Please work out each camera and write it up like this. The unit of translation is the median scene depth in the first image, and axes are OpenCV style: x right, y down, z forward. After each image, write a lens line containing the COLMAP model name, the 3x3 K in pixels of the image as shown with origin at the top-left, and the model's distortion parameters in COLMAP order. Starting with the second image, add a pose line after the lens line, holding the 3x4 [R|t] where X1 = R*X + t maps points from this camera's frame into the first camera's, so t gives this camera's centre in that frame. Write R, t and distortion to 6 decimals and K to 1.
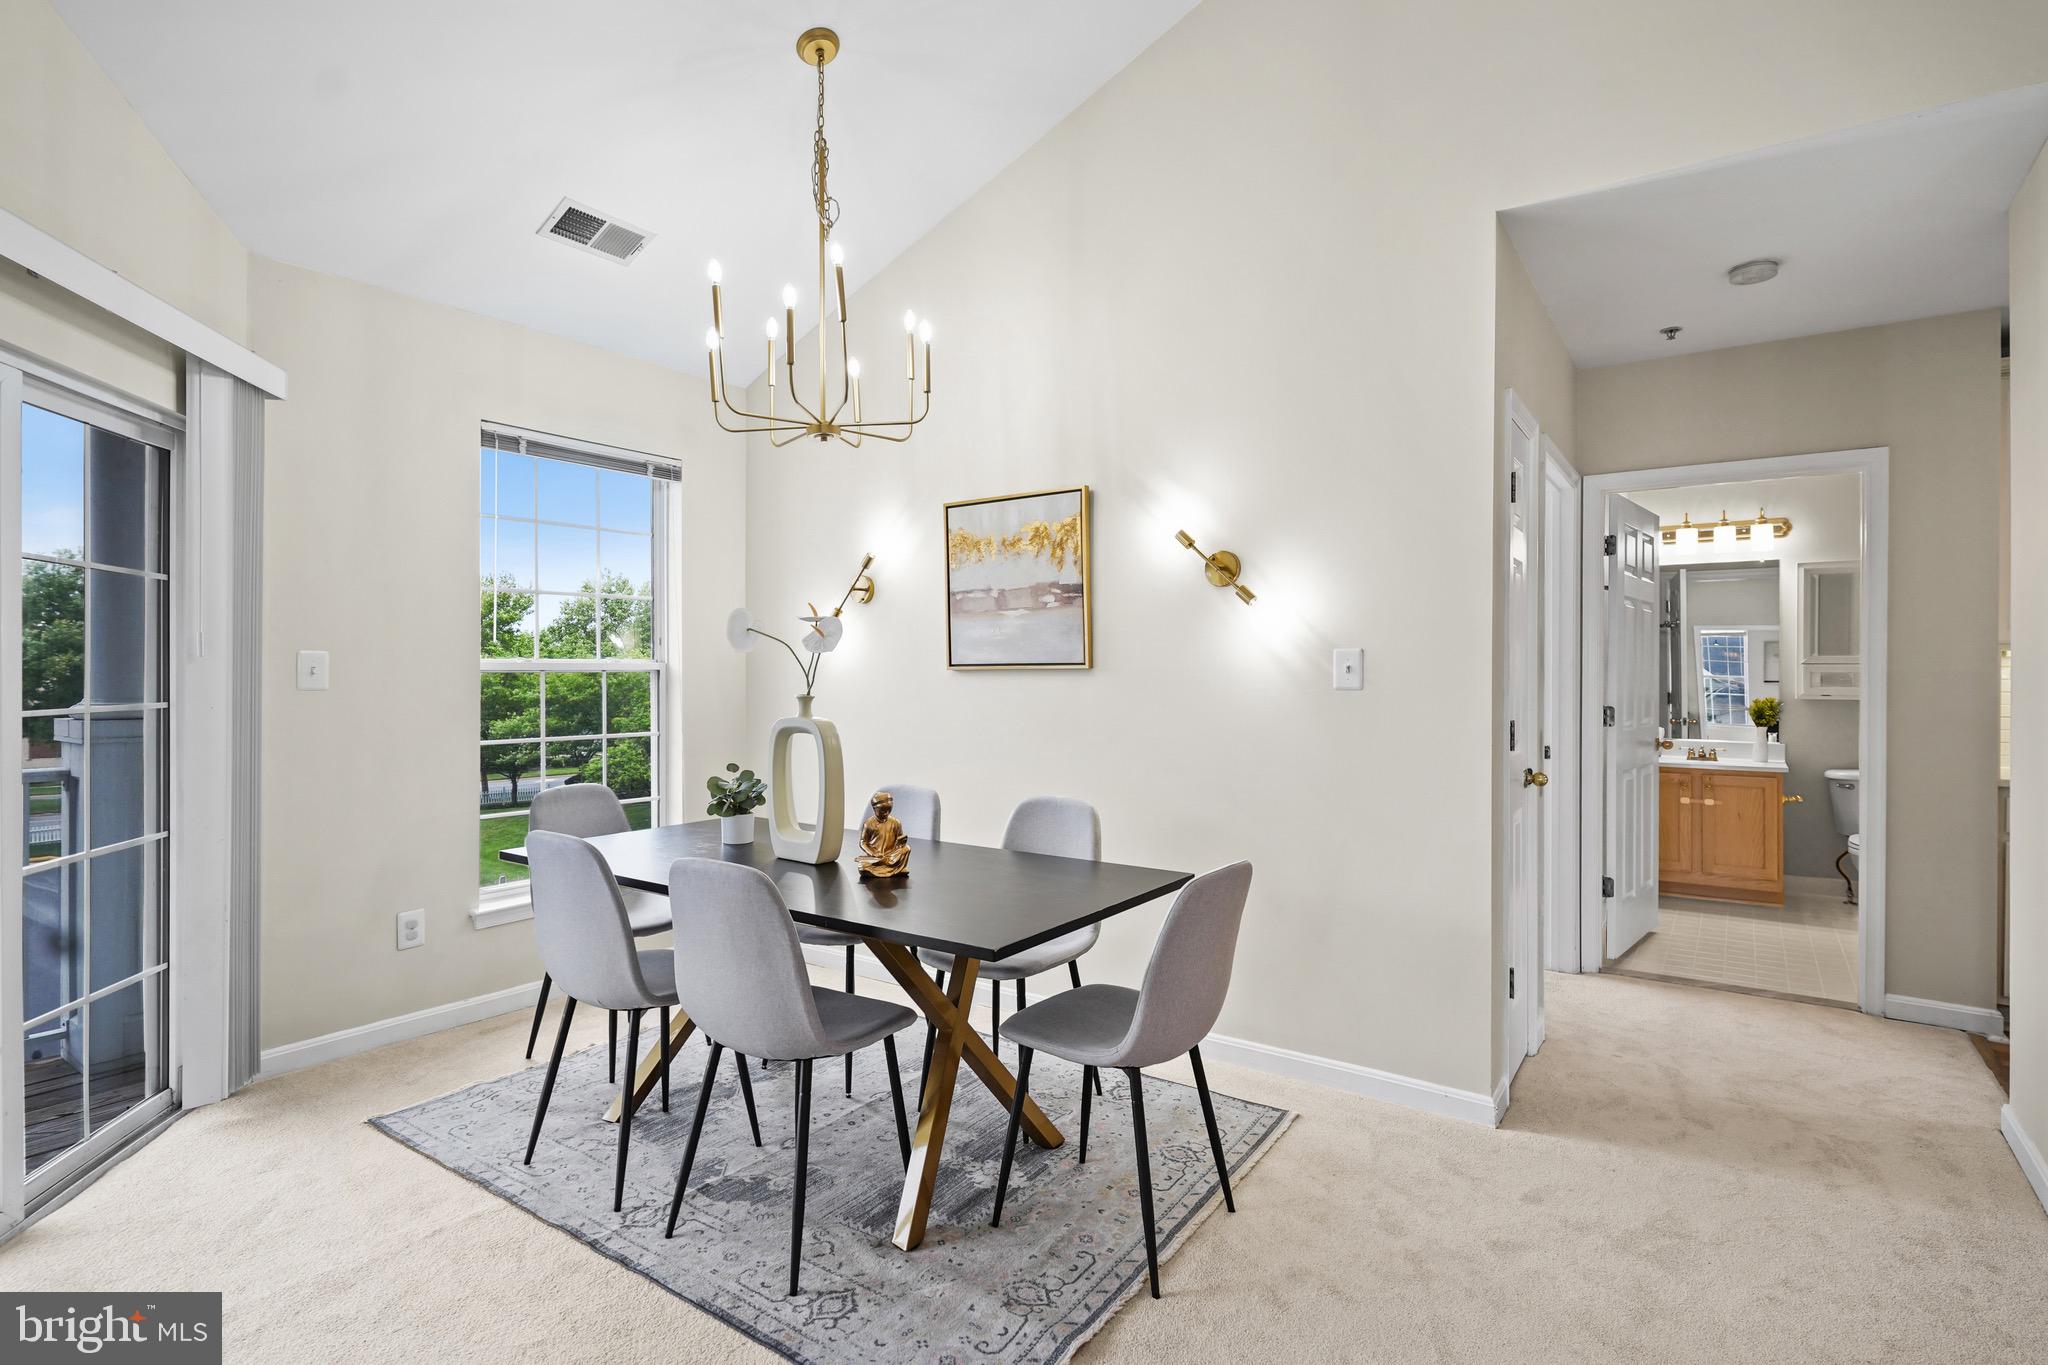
lens RADIAL K [[1003.5, 0, 1025.0], [0, 1003.5, 676.0], [0, 0, 1]] dist [0.006937, -0.001948]
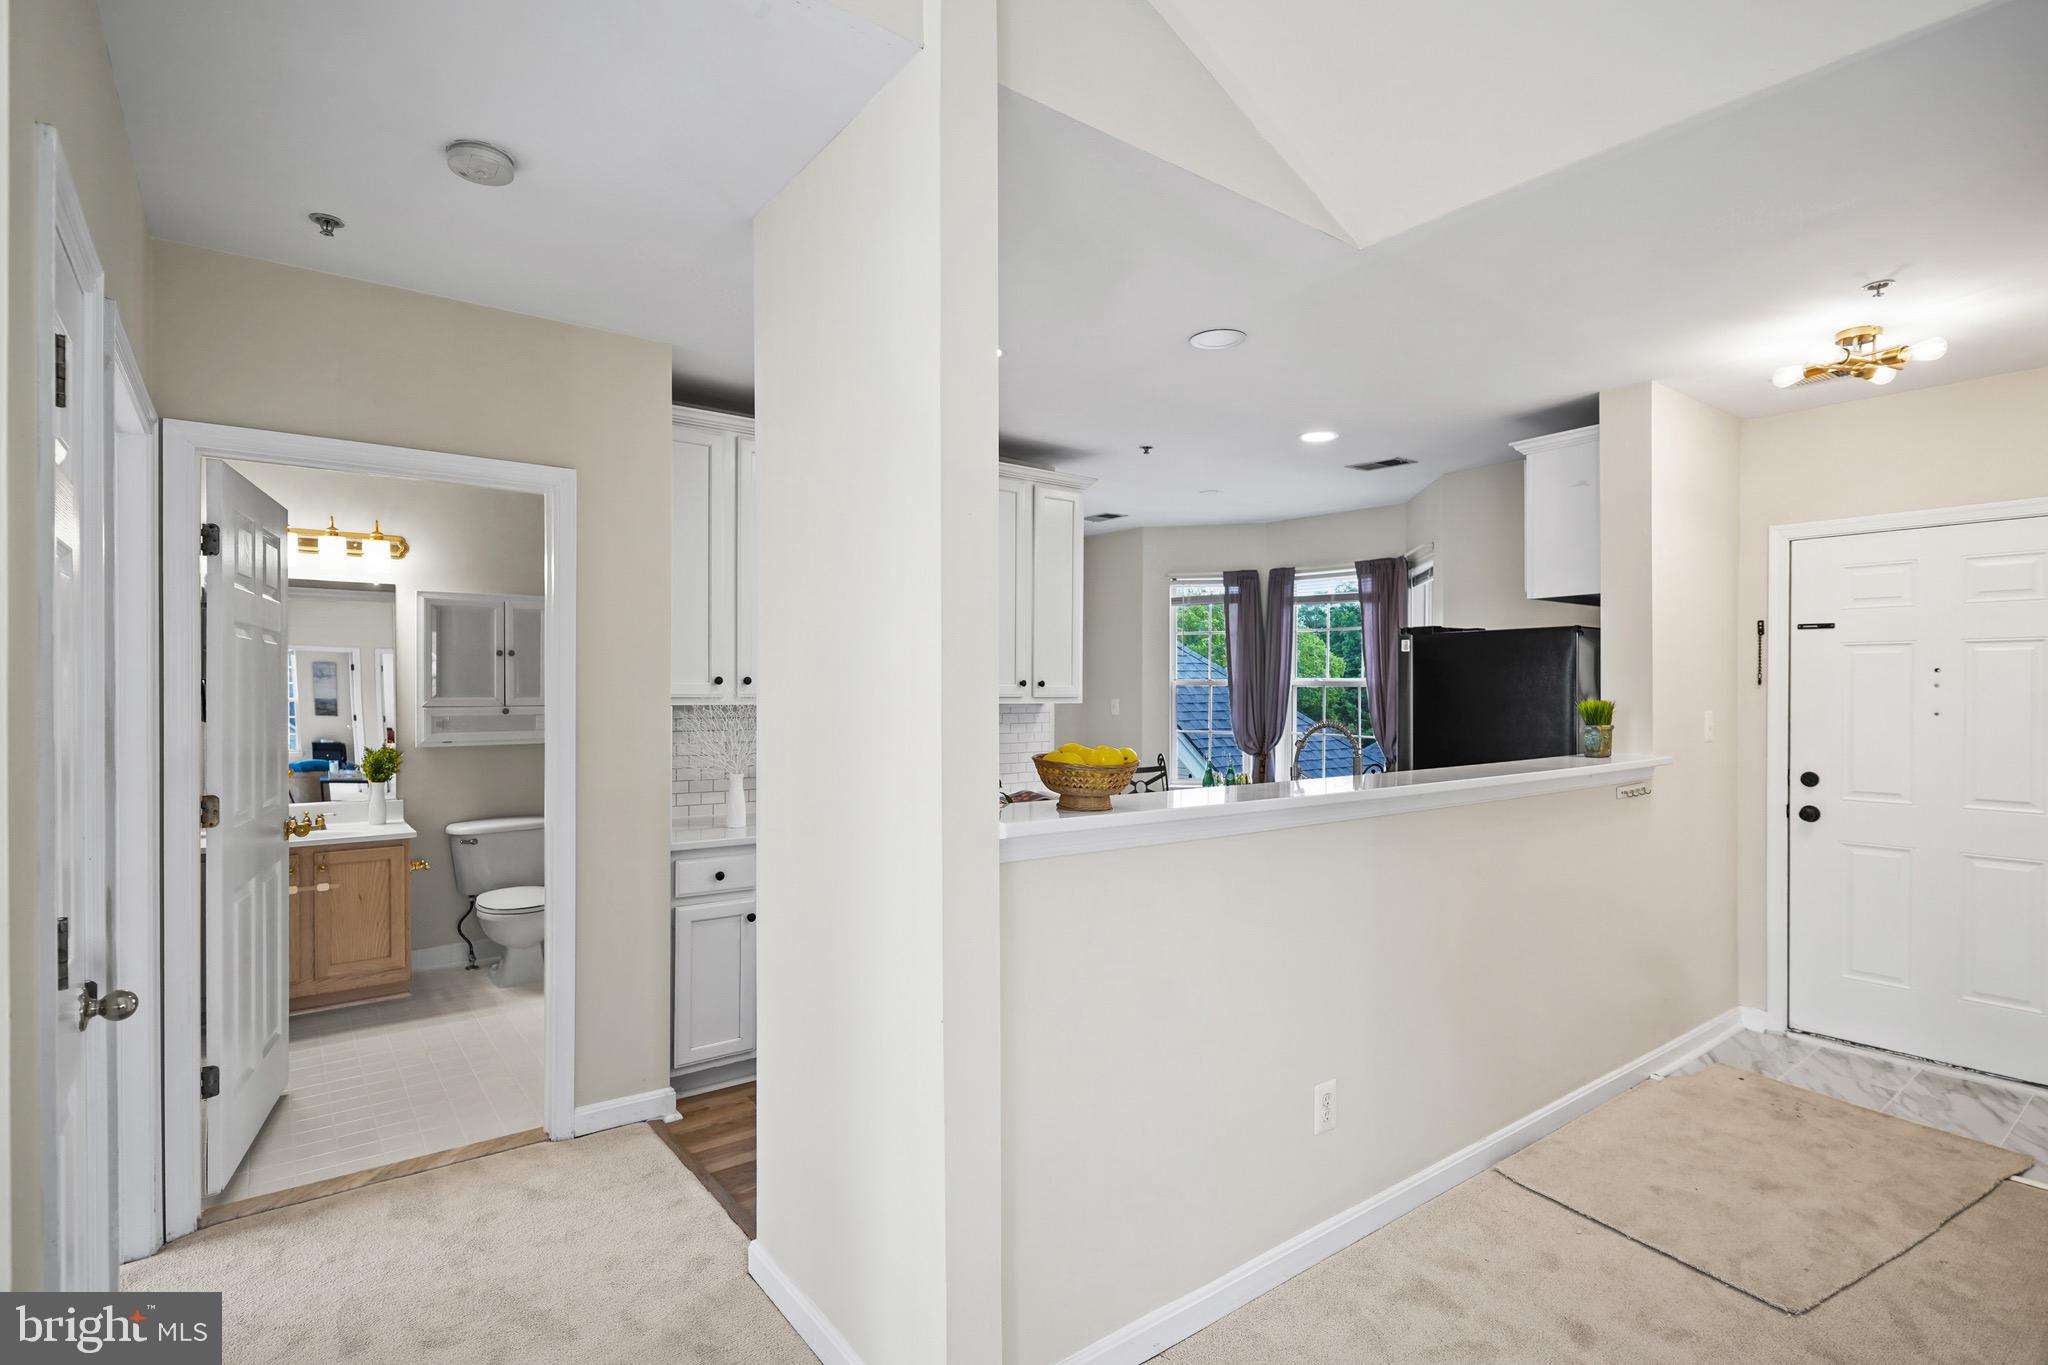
lens RADIAL K [[1003.5, 0, 1011.7], [0, 1003.5, 695.5], [0, 0, 1]] dist [0.006937, -0.001948]
pose [[0.310433, -0.007717, 0.950564, 0.158185], [0.003936, 0.999969, 0.006832, -0.039850], [-0.950587, 0.001620, 0.310453, 0.376446]]
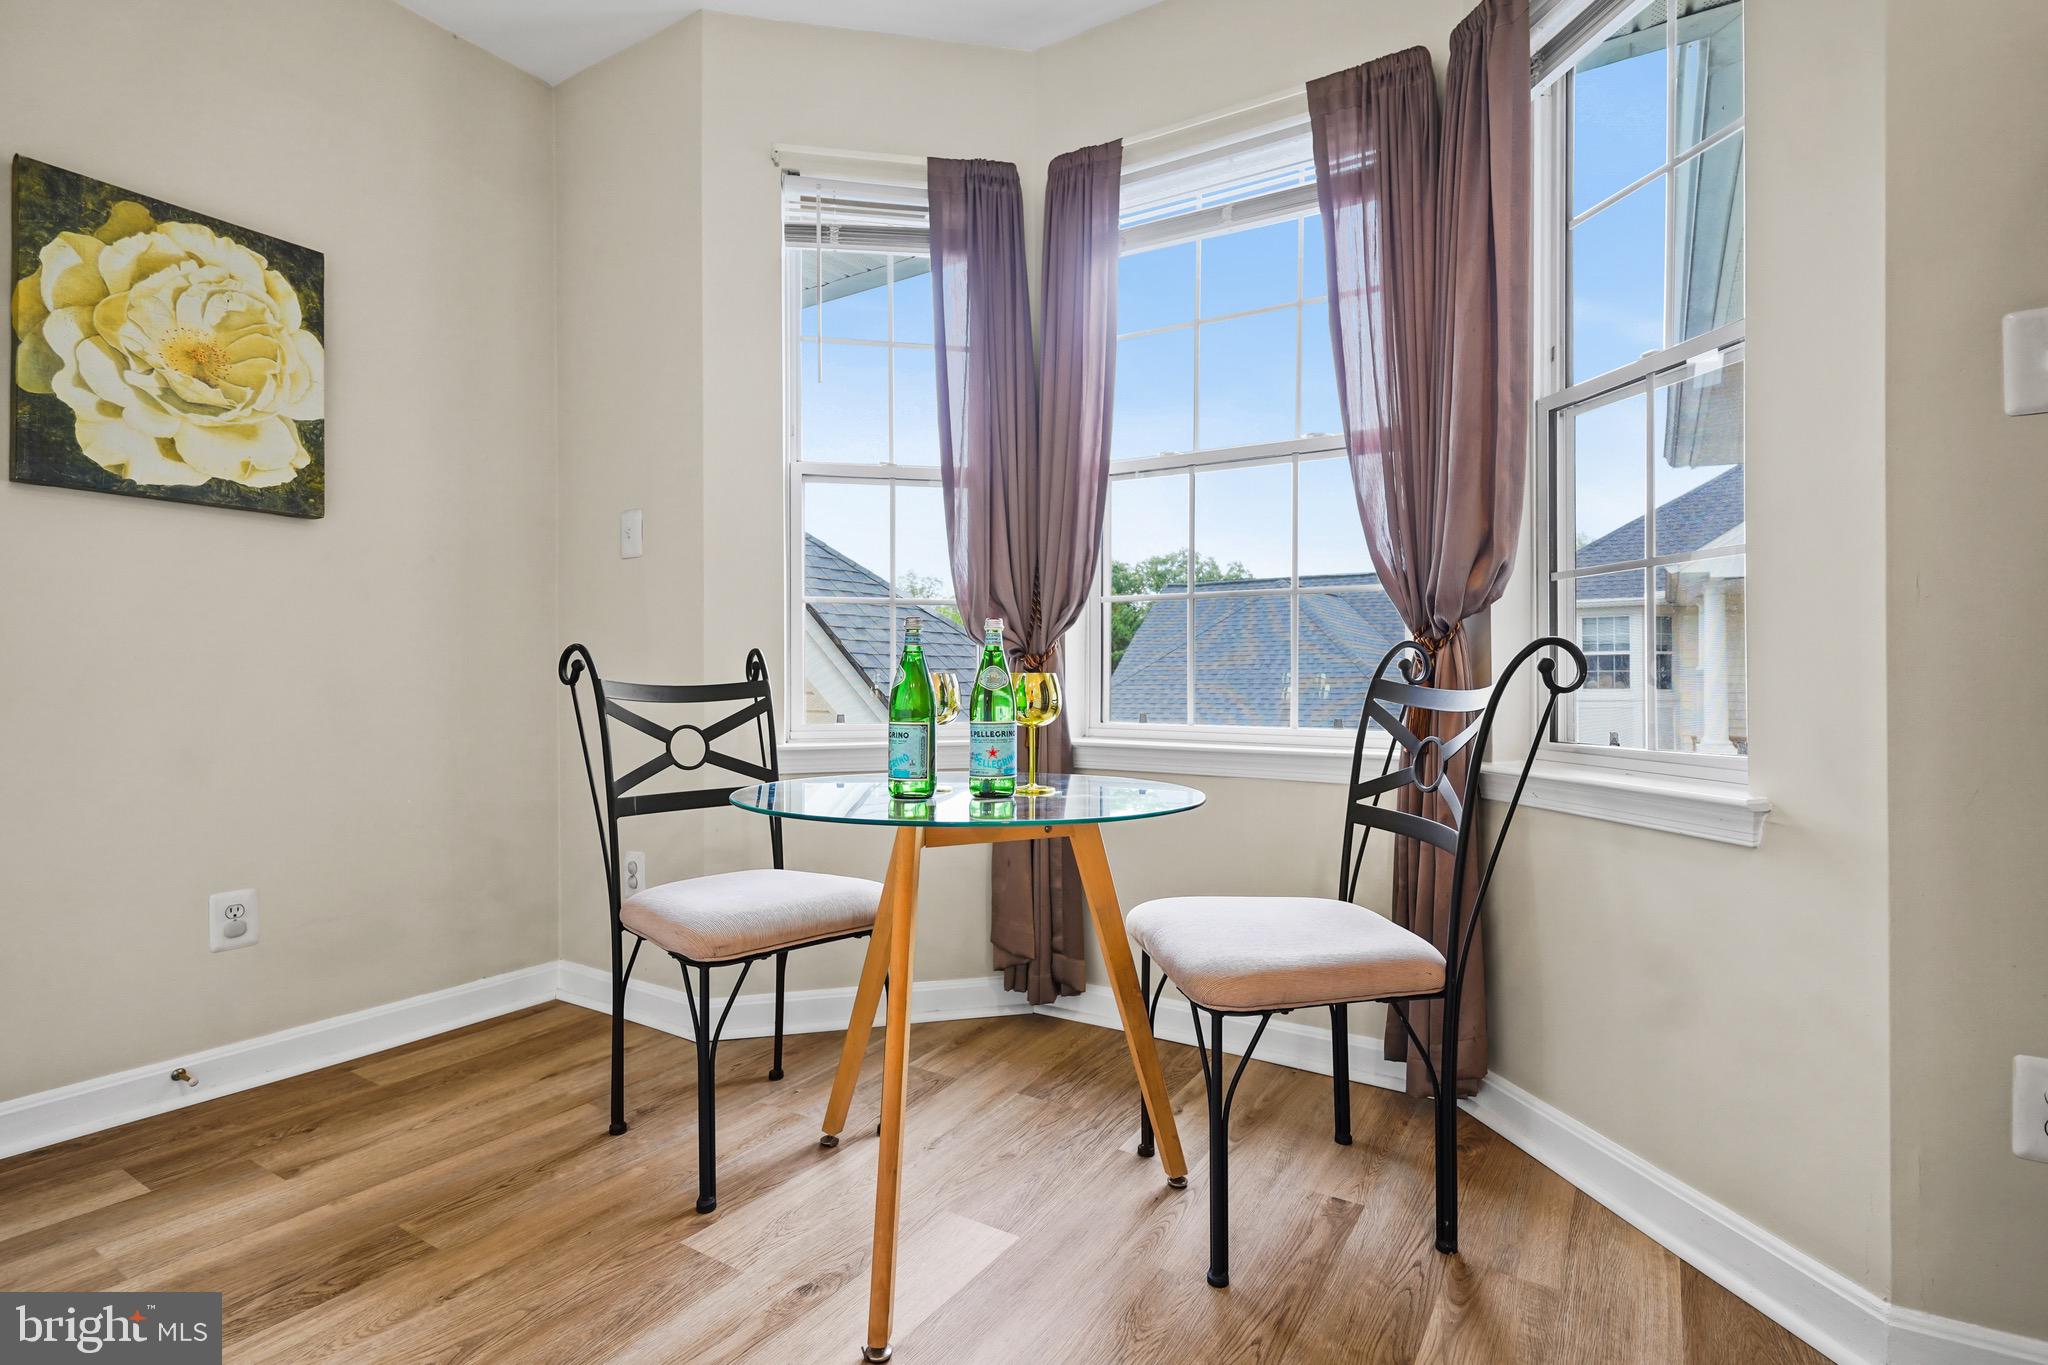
lens RADIAL K [[1003.5, 0, 1008.5], [0, 1003.5, 678.2], [0, 0, 1]] dist [0.006937, -0.001948]
pose [[-0.033577, 0.001738, 0.999435, 1.373501], [0.008750, 0.999961, -0.001445, 0.102262], [-0.999398, 0.008696, -0.033591, 0.553724]]
